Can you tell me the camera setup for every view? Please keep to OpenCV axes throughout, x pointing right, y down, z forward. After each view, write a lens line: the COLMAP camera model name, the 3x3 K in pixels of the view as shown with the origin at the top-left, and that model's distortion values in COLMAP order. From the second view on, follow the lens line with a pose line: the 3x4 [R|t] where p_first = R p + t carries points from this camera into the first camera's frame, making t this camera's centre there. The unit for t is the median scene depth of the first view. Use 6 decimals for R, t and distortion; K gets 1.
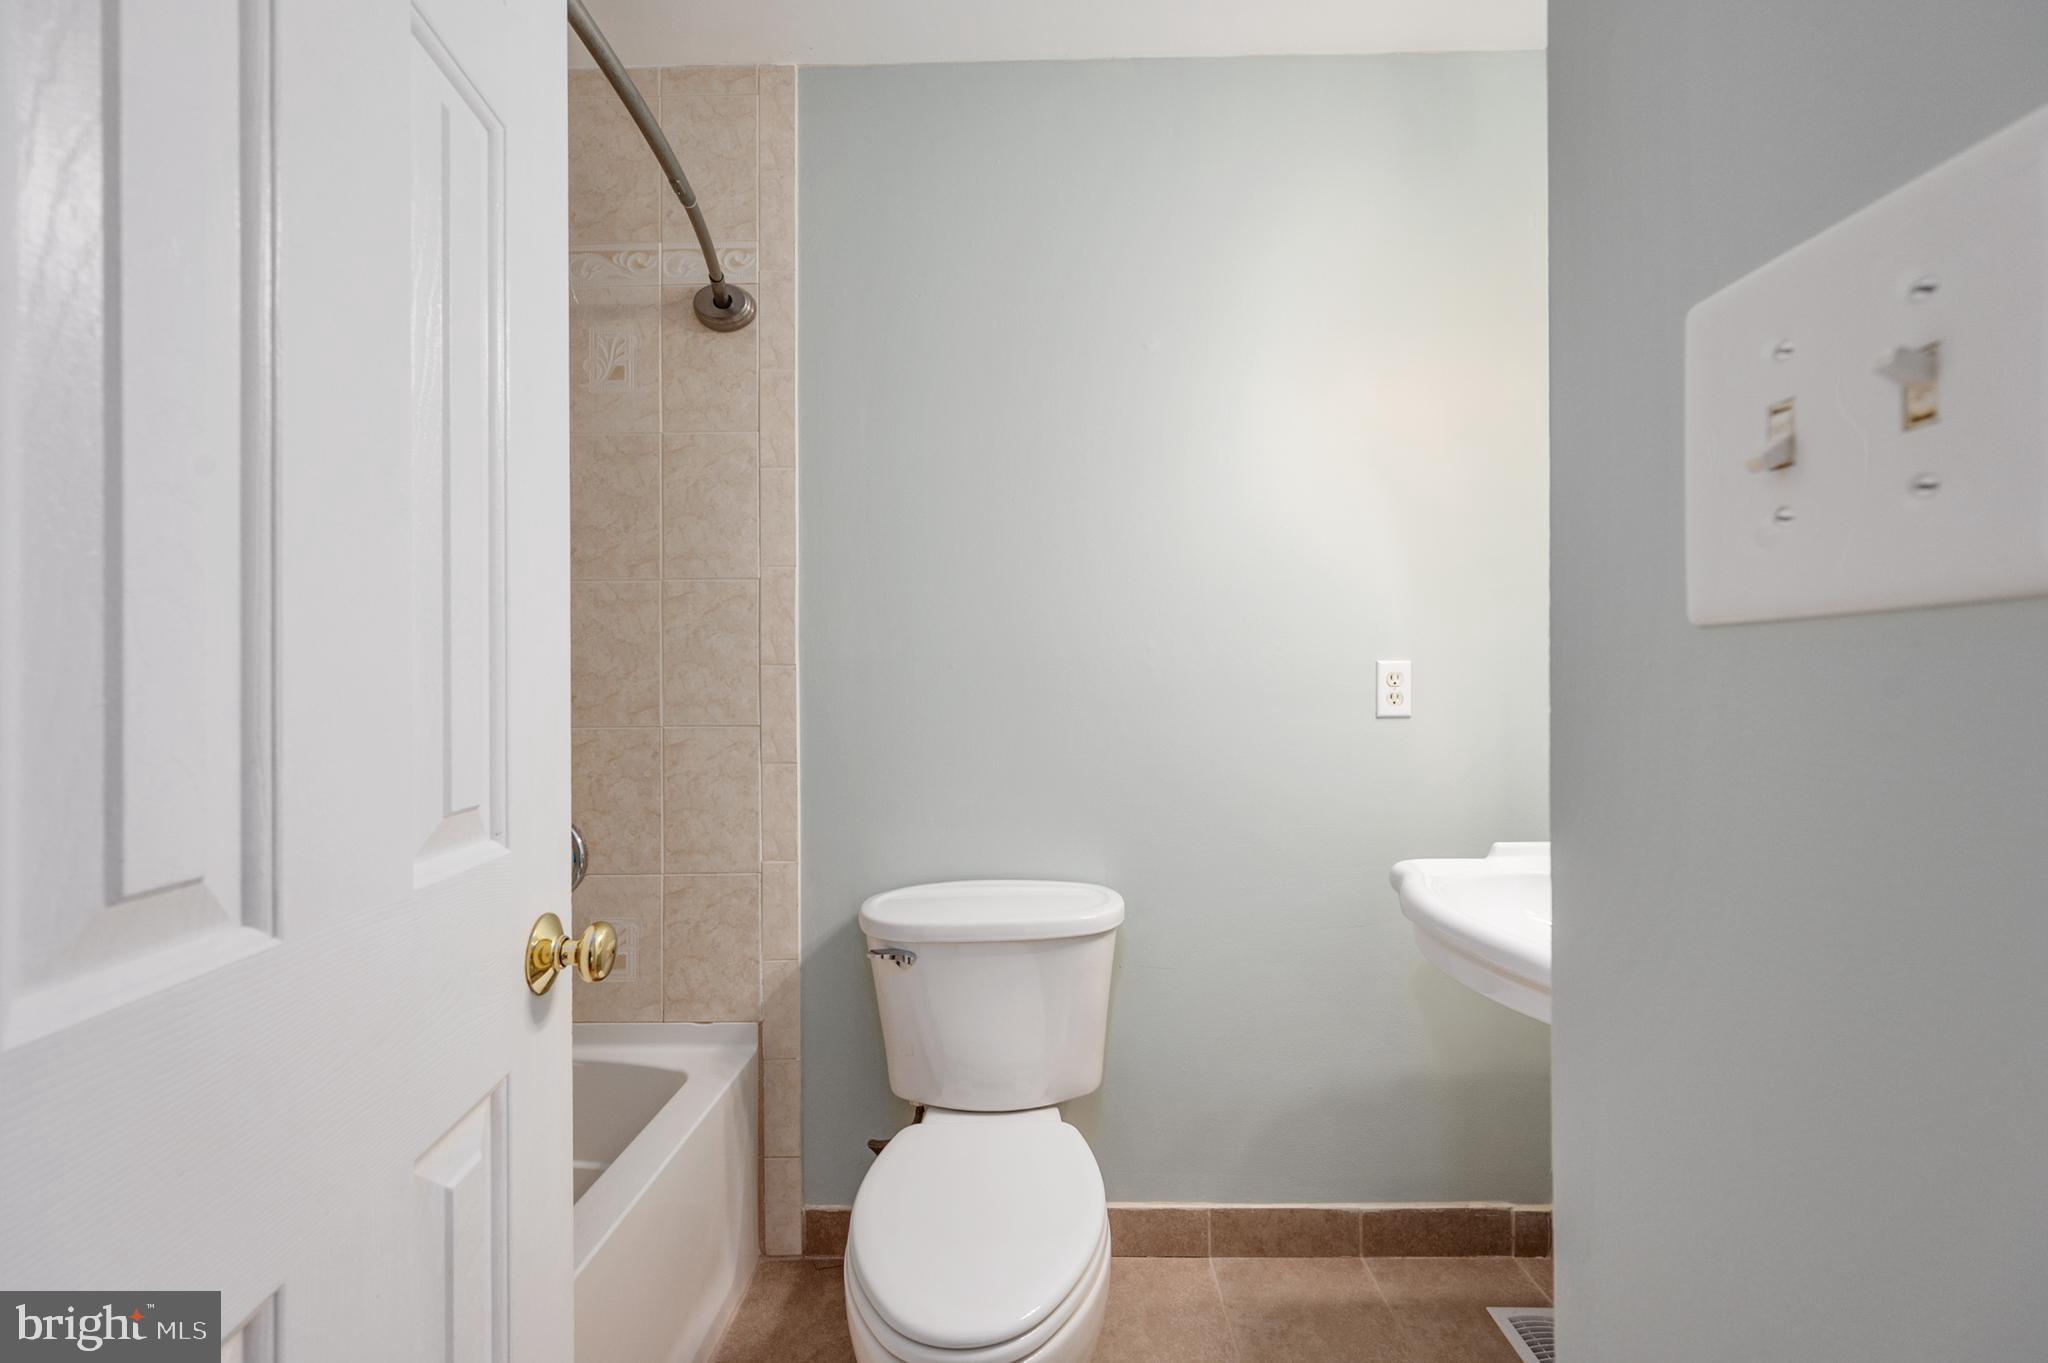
lens RADIAL K [[832.9, 0, 1031.3], [0, 832.9, 686.0], [0, 0, 1]] dist [0.002260, -0.000233]
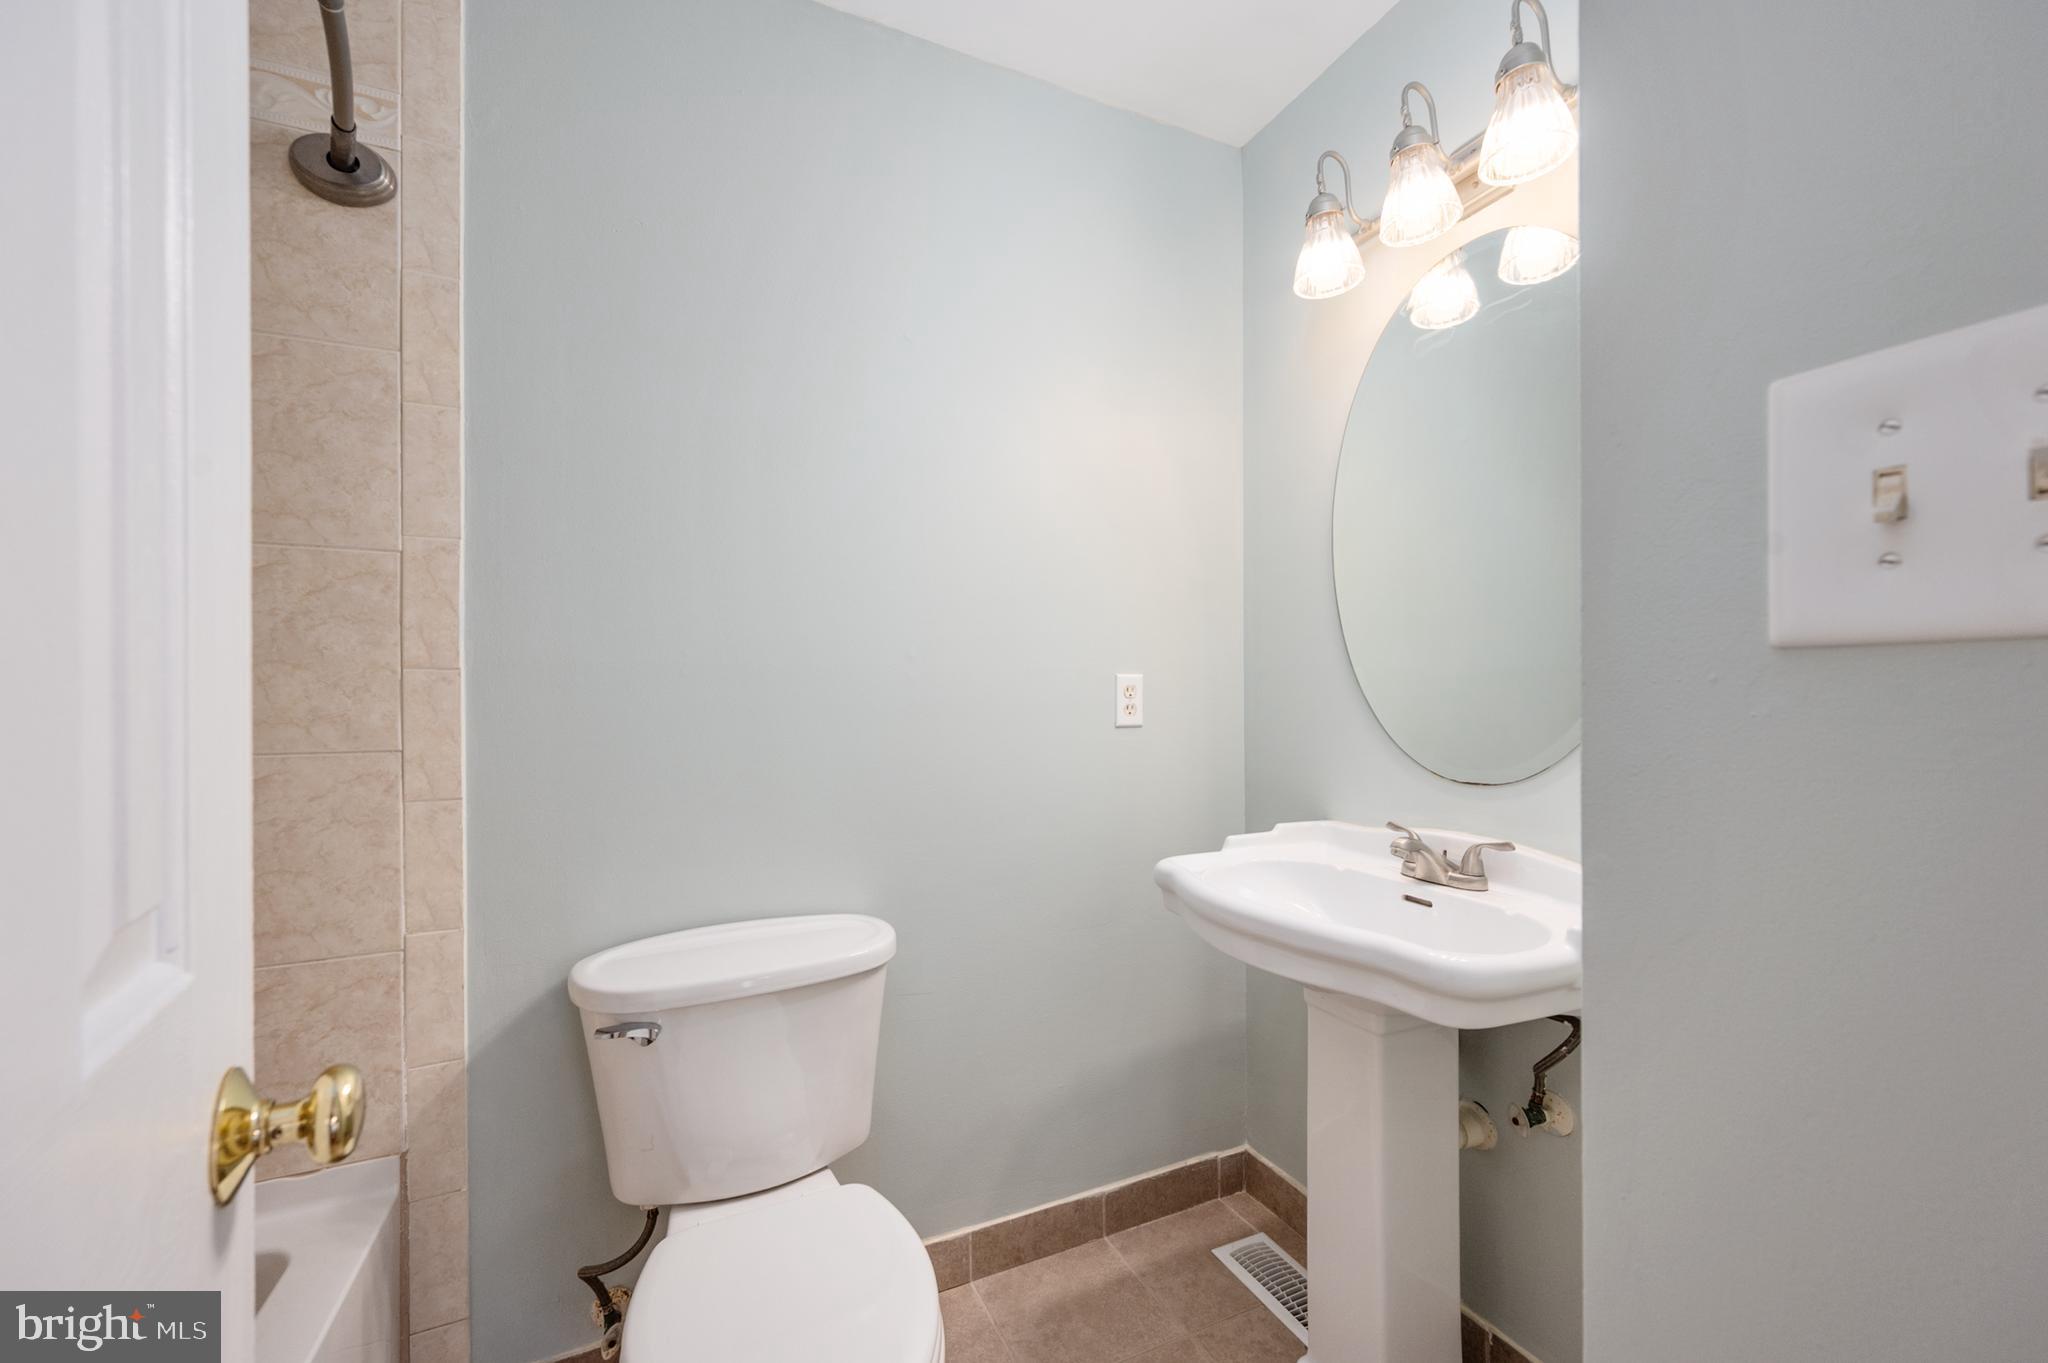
lens RADIAL K [[832.9, 0, 1024.1], [0, 832.9, 696.6], [0, 0, 1]] dist [0.002260, -0.000233]
pose [[0.895251, 0.001406, 0.445559, -0.166474], [-0.000712, 0.999998, -0.001725, 0.000510], [-0.445561, 0.001227, 0.895251, 0.096116]]
